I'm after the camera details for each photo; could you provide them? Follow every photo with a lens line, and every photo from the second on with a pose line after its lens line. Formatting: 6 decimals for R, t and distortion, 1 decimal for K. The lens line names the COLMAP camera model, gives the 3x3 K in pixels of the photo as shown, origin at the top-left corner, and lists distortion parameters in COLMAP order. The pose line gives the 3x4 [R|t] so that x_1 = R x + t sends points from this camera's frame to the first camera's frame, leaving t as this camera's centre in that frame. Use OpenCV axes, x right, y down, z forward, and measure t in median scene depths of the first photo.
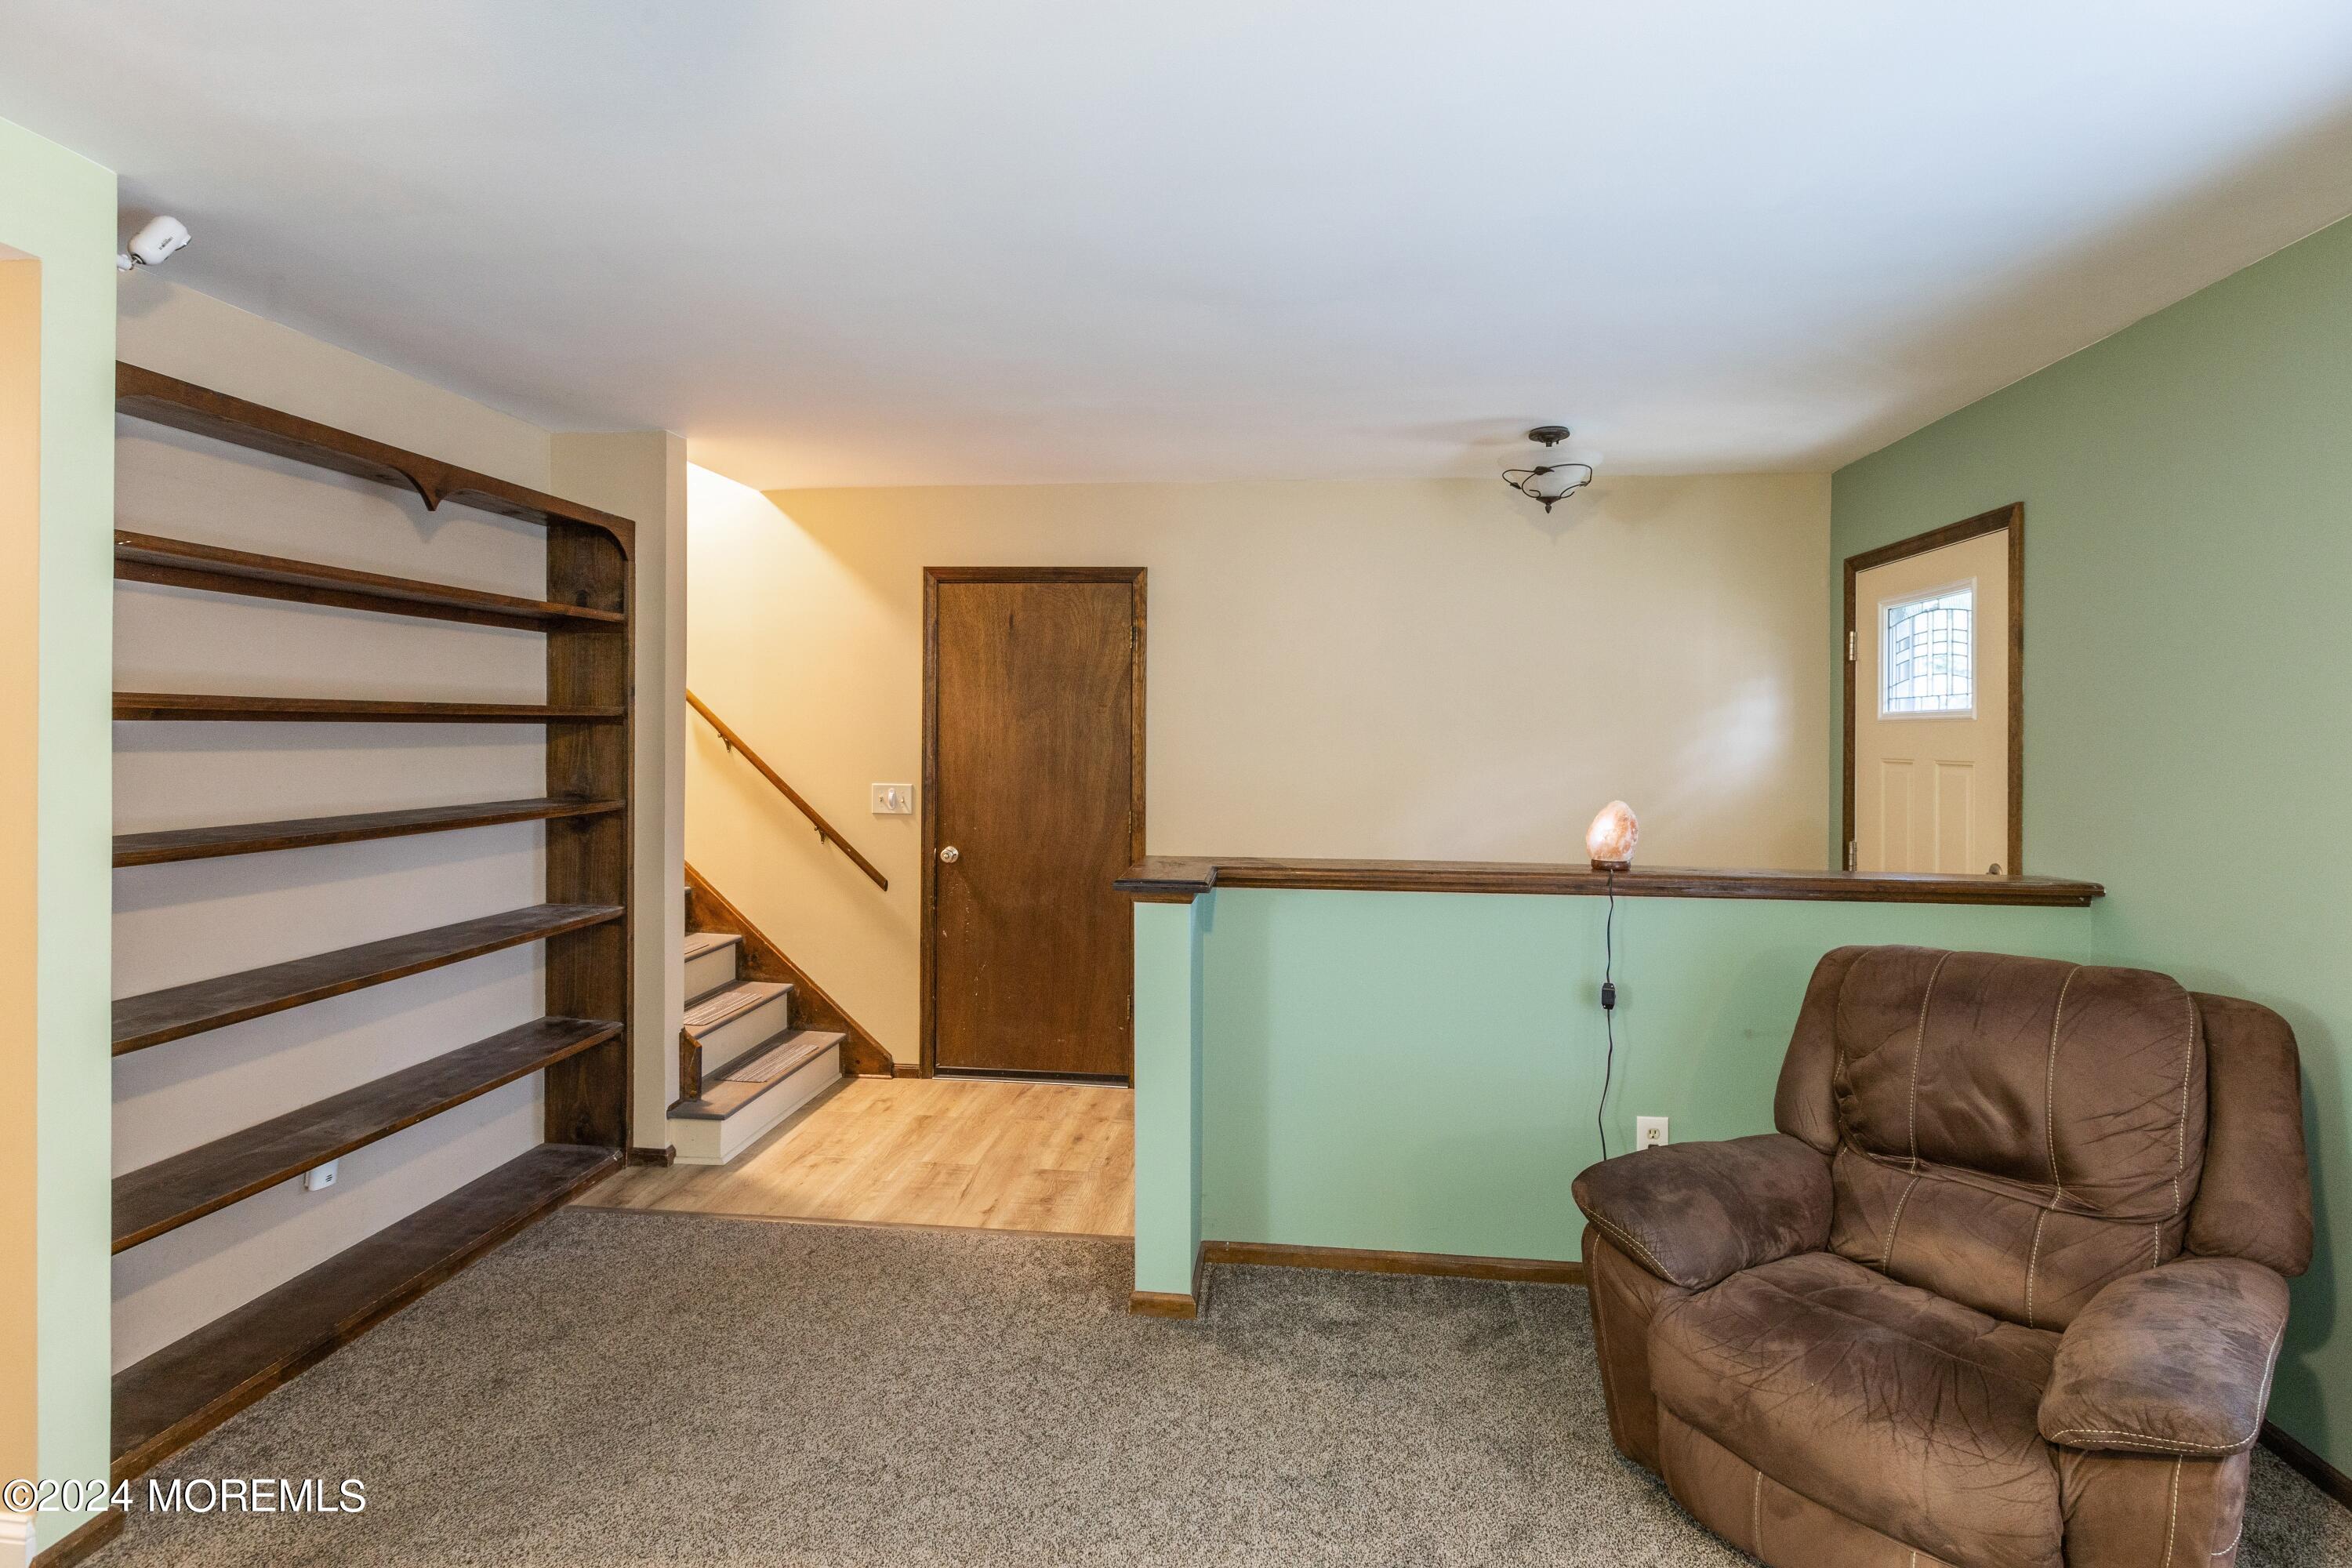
lens RADIAL K [[1203.5, 0, 1167.9], [0, 1203.5, 743.9], [0, 0, 1]] dist [-0.004208, 0.000376]
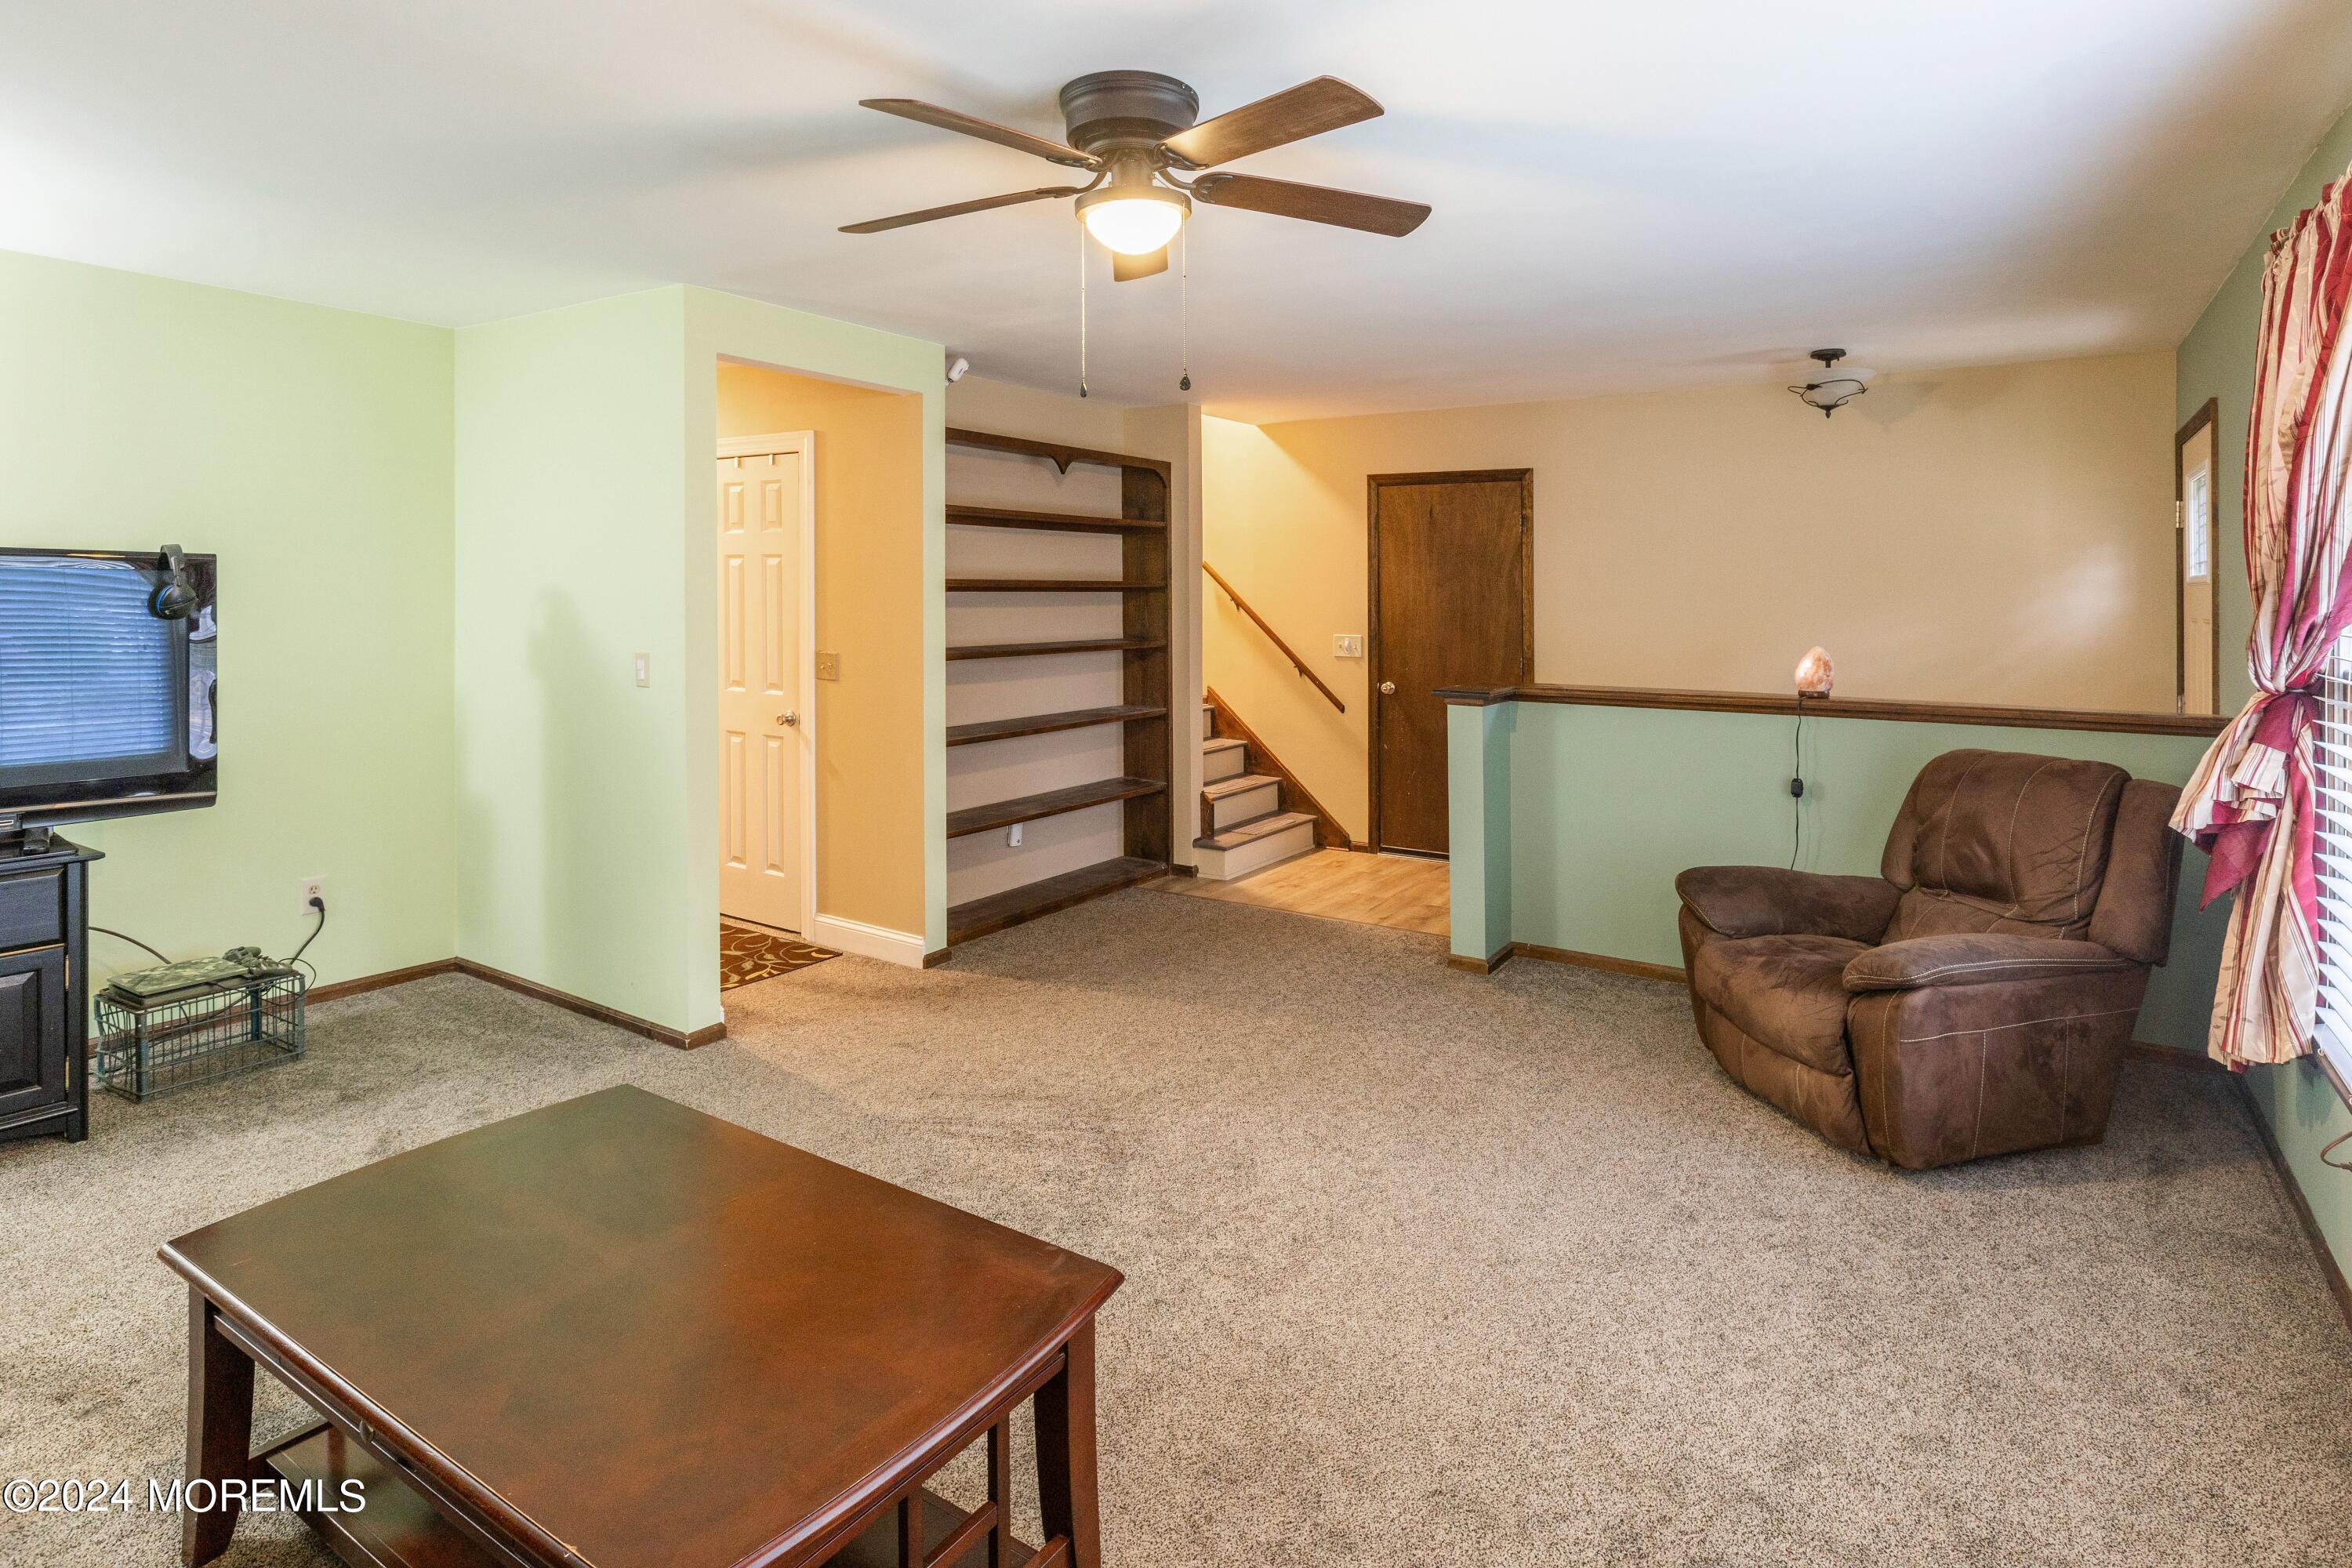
lens RADIAL K [[1126.0, 0, 1176.0], [0, 1126.0, 784.0], [0, 0, 1]] dist [0.000246, 0.000023]
pose [[0.904955, 0.067454, -0.420127, 0.193163], [-0.002185, 0.988078, 0.153937, 0.004827], [0.425502, -0.138388, 0.894314, -0.344107]]
